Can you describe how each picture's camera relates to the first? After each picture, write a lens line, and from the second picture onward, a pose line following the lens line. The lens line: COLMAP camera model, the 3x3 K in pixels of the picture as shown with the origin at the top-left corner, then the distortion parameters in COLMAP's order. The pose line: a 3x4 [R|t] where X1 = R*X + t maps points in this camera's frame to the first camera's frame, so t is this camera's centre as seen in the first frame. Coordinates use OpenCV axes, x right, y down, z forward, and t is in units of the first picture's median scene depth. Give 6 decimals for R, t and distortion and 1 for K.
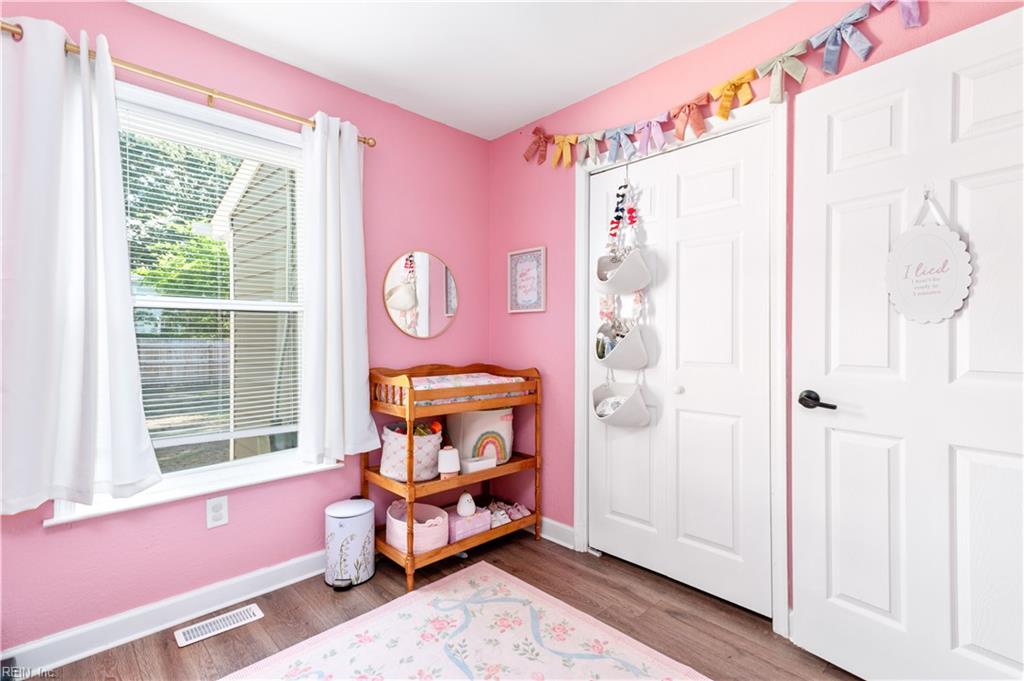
lens RADIAL K [[471.2, 0, 512.0], [0, 471.2, 340.5], [0, 0, 1]] dist [0.002971, -0.000100]
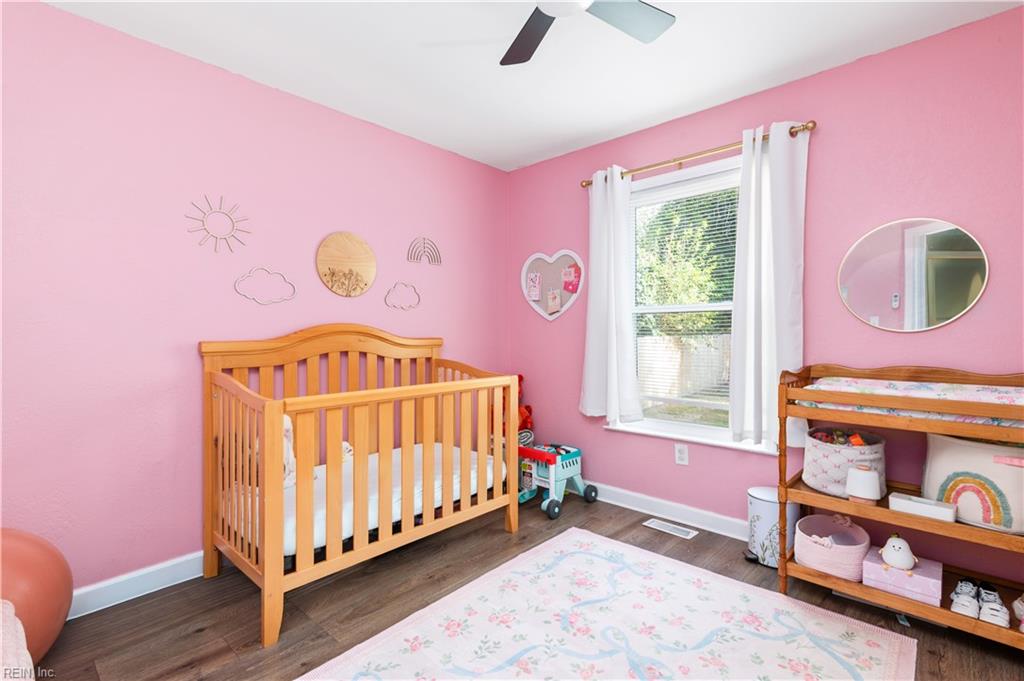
lens RADIAL K [[471.2, 0, 512.0], [0, 471.2, 340.5], [0, 0, 1]] dist [0.002971, -0.000100]
pose [[0.051529, 0.020799, -0.998455, 0.708074], [-0.004202, 0.999779, 0.020610, -0.006067], [0.998663, 0.003134, 0.051605, 0.388862]]
